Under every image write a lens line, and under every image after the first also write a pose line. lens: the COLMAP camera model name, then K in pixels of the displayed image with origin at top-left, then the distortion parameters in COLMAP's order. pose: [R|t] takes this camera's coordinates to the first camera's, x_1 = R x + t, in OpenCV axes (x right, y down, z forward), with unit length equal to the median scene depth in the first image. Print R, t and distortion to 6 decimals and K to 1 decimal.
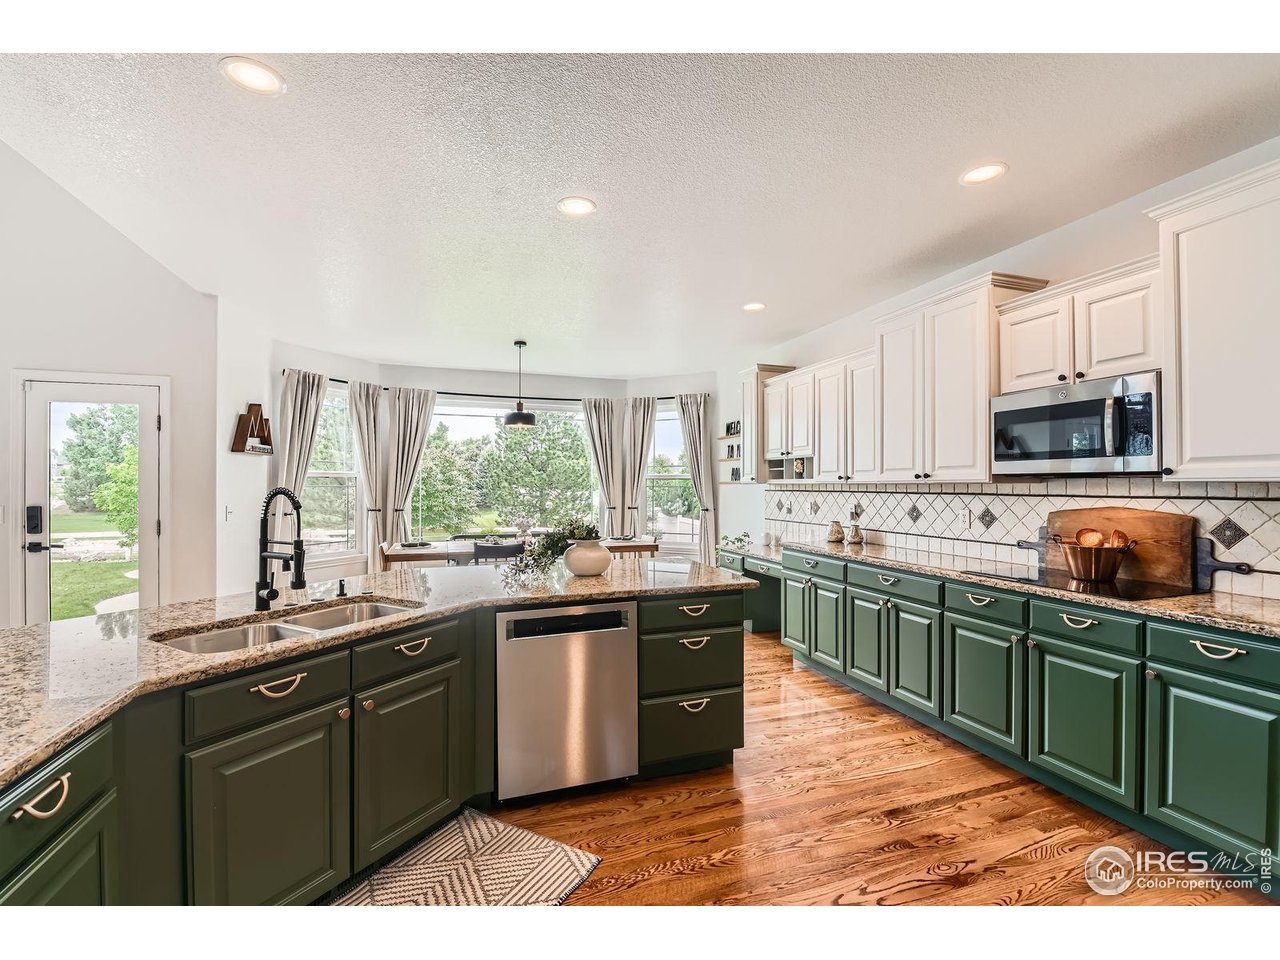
lens RADIAL K [[575.2, 0, 640.0], [0, 575.2, 480.0], [0, 0, 1]] dist [-0.010045, -0.000382]
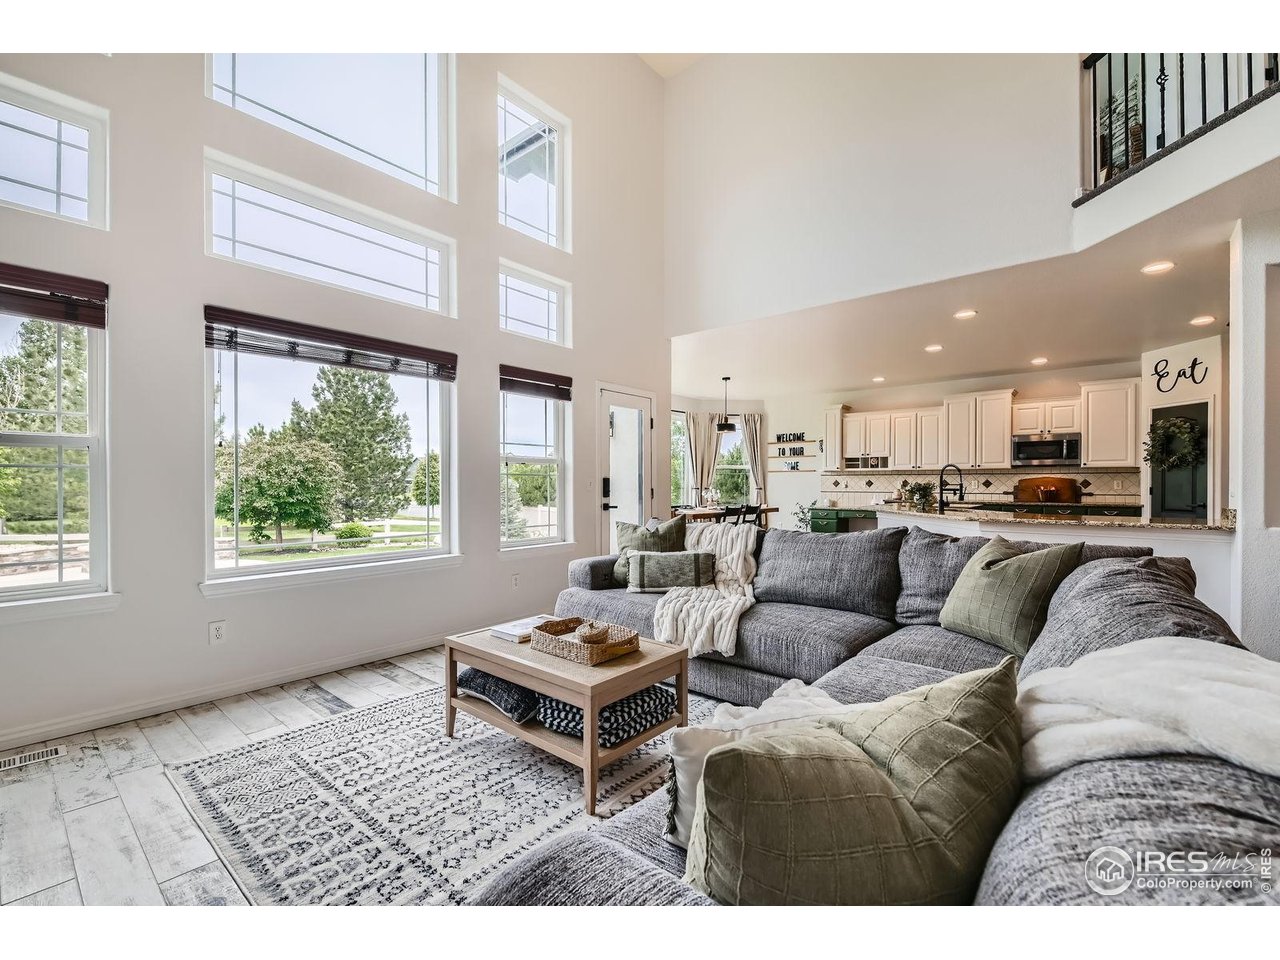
lens RADIAL K [[575.2, 0, 640.0], [0, 575.2, 480.0], [0, 0, 1]] dist [-0.010045, -0.000382]
pose [[0.853786, 0.002654, 0.520617, -1.744020], [-0.004188, 0.999990, 0.001771, 0.047782], [-0.520607, -0.003693, 0.853789, -0.282072]]
